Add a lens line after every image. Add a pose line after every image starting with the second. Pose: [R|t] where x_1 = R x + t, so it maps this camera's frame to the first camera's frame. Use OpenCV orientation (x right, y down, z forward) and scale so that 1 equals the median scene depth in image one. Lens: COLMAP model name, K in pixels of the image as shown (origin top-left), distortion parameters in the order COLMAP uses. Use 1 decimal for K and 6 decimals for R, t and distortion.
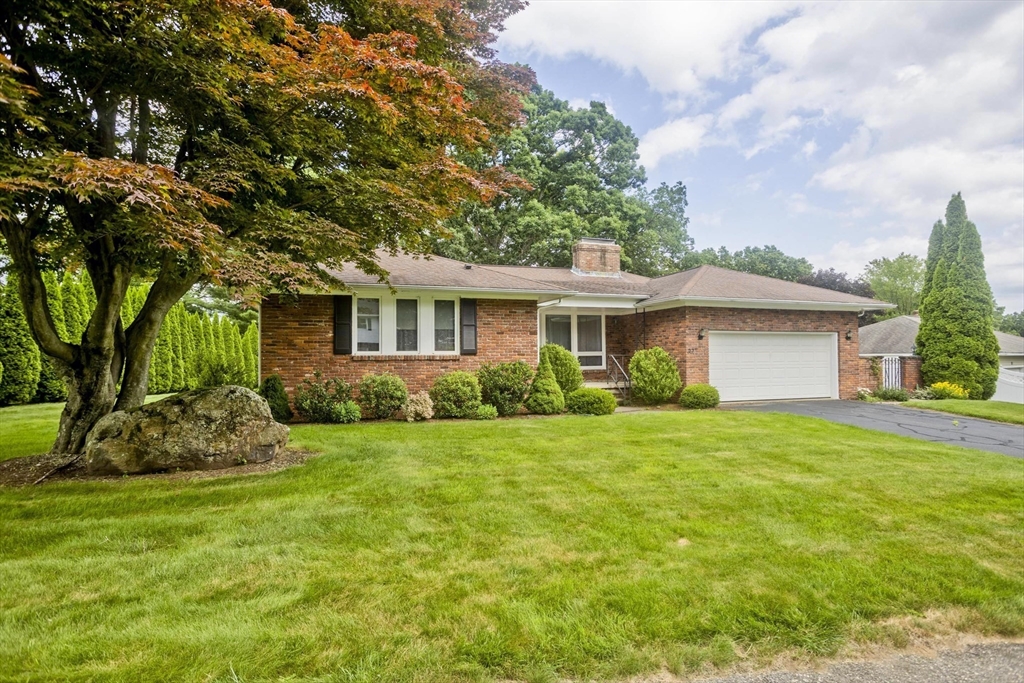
lens RADIAL K [[563.7, 0, 510.6], [0, 563.7, 346.6], [0, 0, 1]] dist [0.000484, 0.000030]
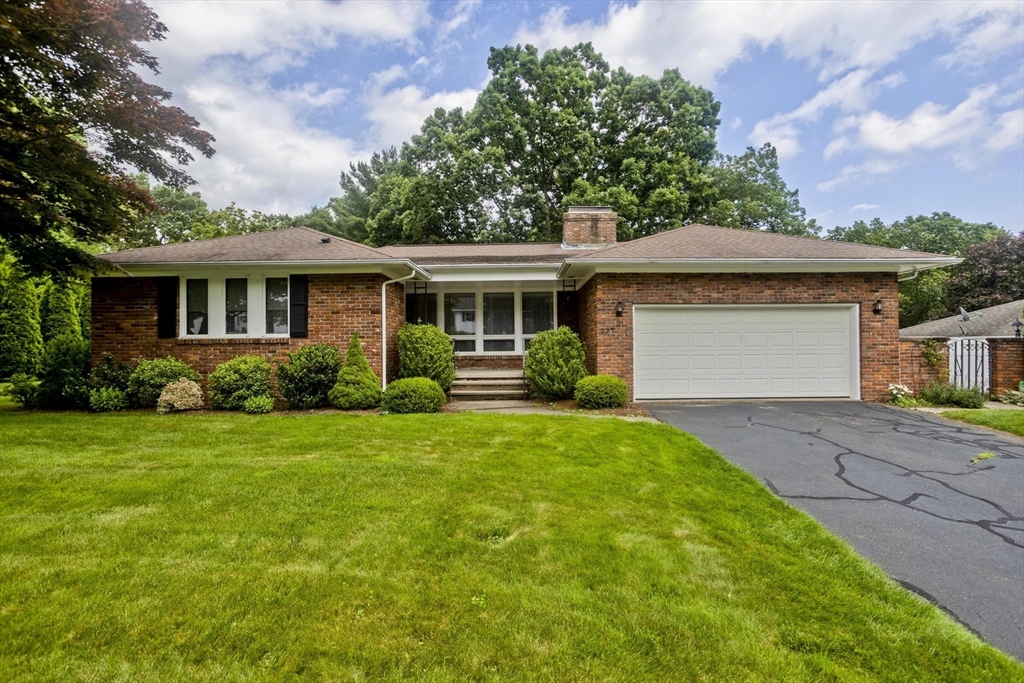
lens RADIAL K [[492.1, 0, 512.5], [0, 492.1, 339.1], [0, 0, 1]] dist [-0.018852, 0.004688]
pose [[0.941584, -0.004073, -0.336753, 0.404753], [0.008392, 0.999900, 0.011372, 0.008597], [0.336673, -0.013534, 0.941524, 0.313360]]
